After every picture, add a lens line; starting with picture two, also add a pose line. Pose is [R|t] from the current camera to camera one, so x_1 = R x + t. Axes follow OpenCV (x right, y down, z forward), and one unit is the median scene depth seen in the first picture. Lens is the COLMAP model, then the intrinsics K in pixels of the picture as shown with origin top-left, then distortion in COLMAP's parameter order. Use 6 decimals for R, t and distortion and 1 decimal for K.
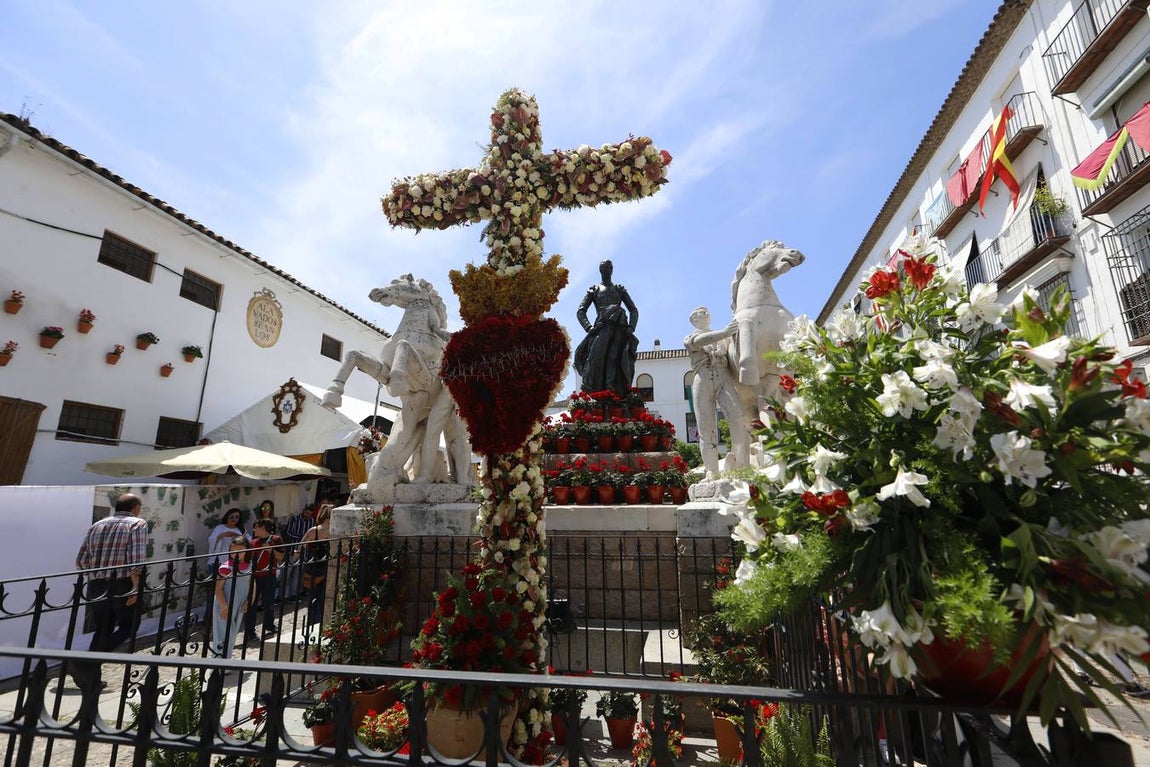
lens RADIAL K [[511.2, 0, 581.8], [0, 511.2, 384.5], [0, 0, 1]] dist [0.000954, 0.000726]
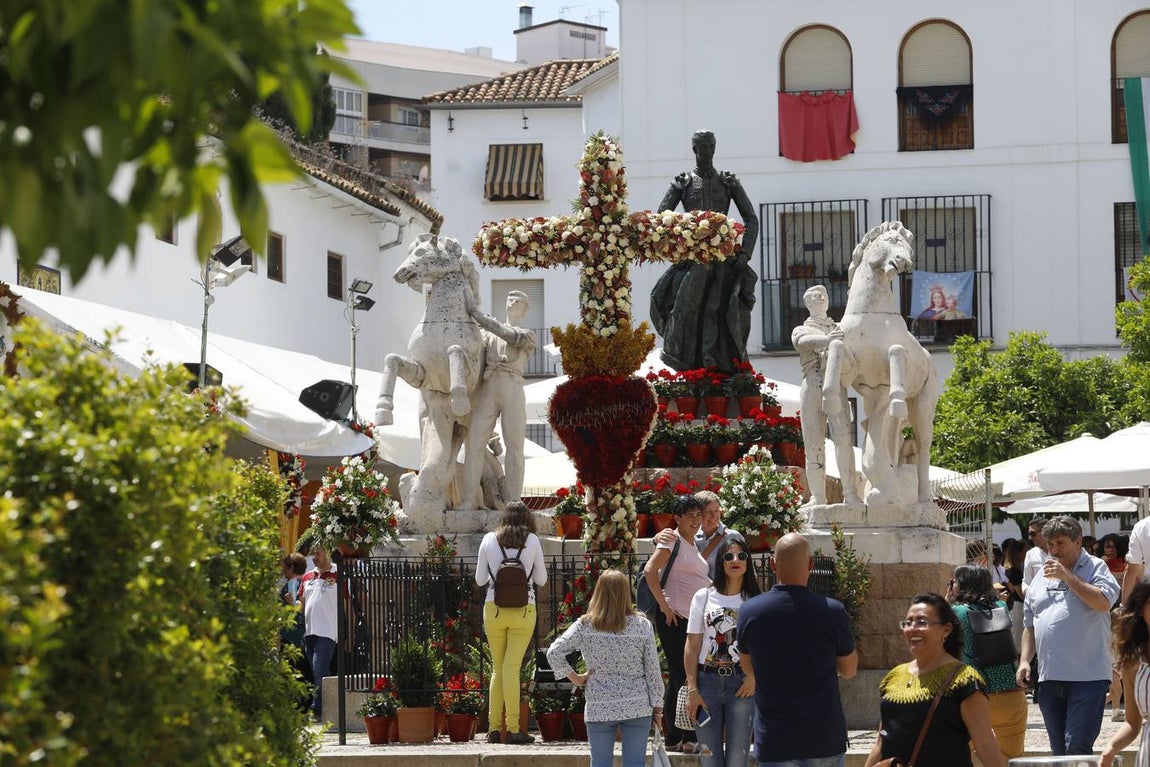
lens RADIAL K [[4464.6, 0, 575.0], [0, 4464.6, 383.5], [0, 0, 1]] dist [0.000720, -0.163814]
pose [[0.999926, -0.003136, -0.011764, -0.079780], [0.004973, 0.987175, 0.159563, -1.557147], [0.011113, -0.159609, 0.987118, -8.177305]]
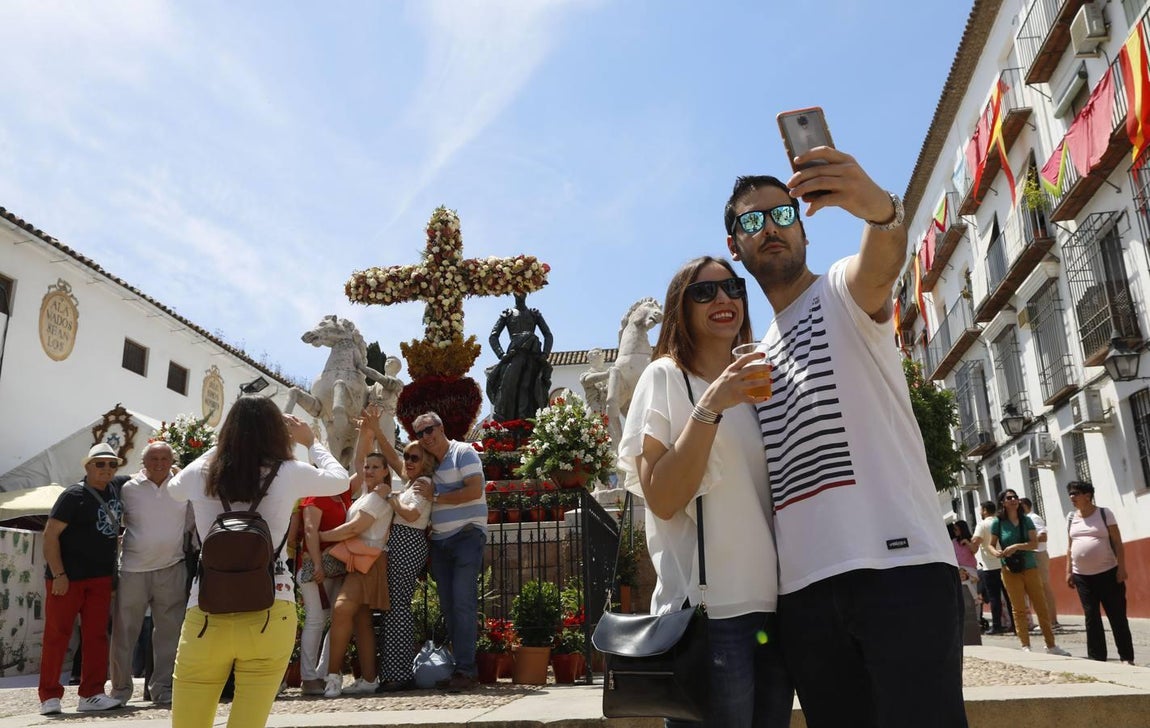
lens RADIAL K [[1002.9, 0, 626.5], [0, 1002.9, 326.5], [0, 0, 1]] dist [0.007399, 0.003806]
pose [[0.992639, 0.004205, 0.121039, 0.037575], [0.004423, 0.997472, -0.070928, -0.054416], [-0.121031, 0.070942, 0.990110, -1.799093]]
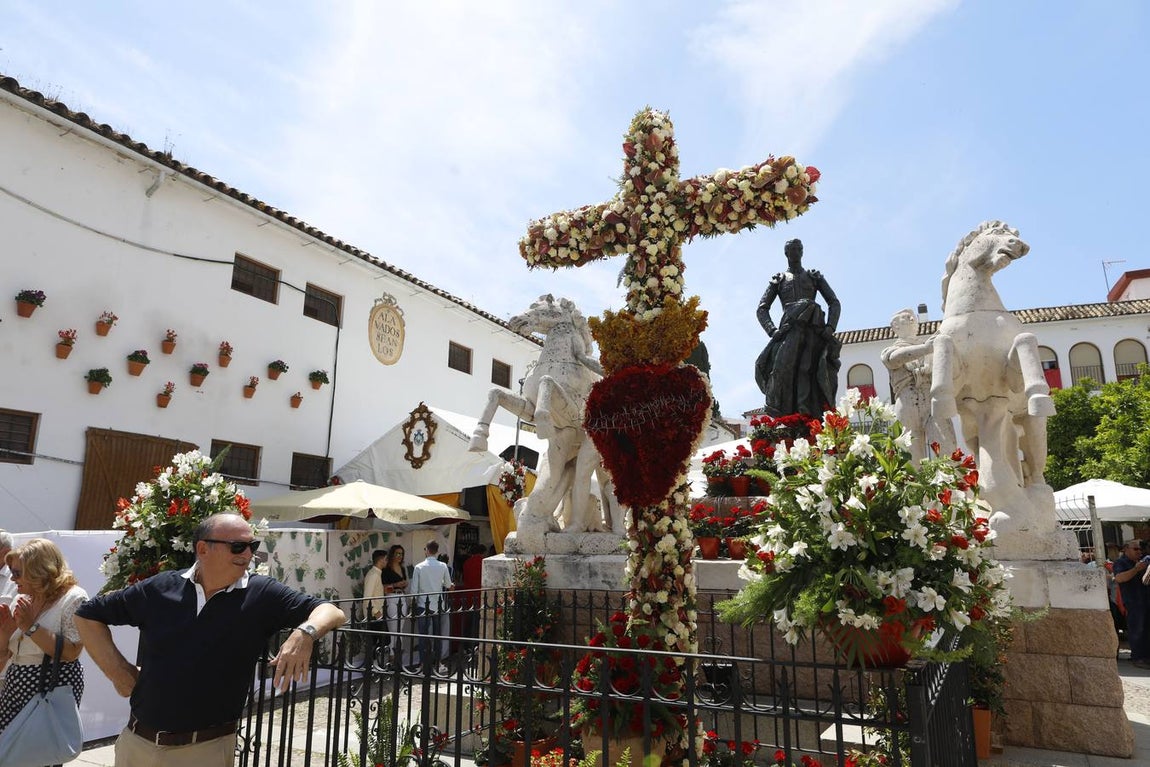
lens RADIAL K [[772.1, 0, 577.2], [0, 772.1, 385.5], [0, 0, 1]] dist [-0.006467, 0.005608]
pose [[0.955115, -0.046179, -0.292615, 0.135816], [0.048683, 0.998813, 0.001277, -0.087646], [0.292209, -0.015465, 0.956229, -0.386293]]
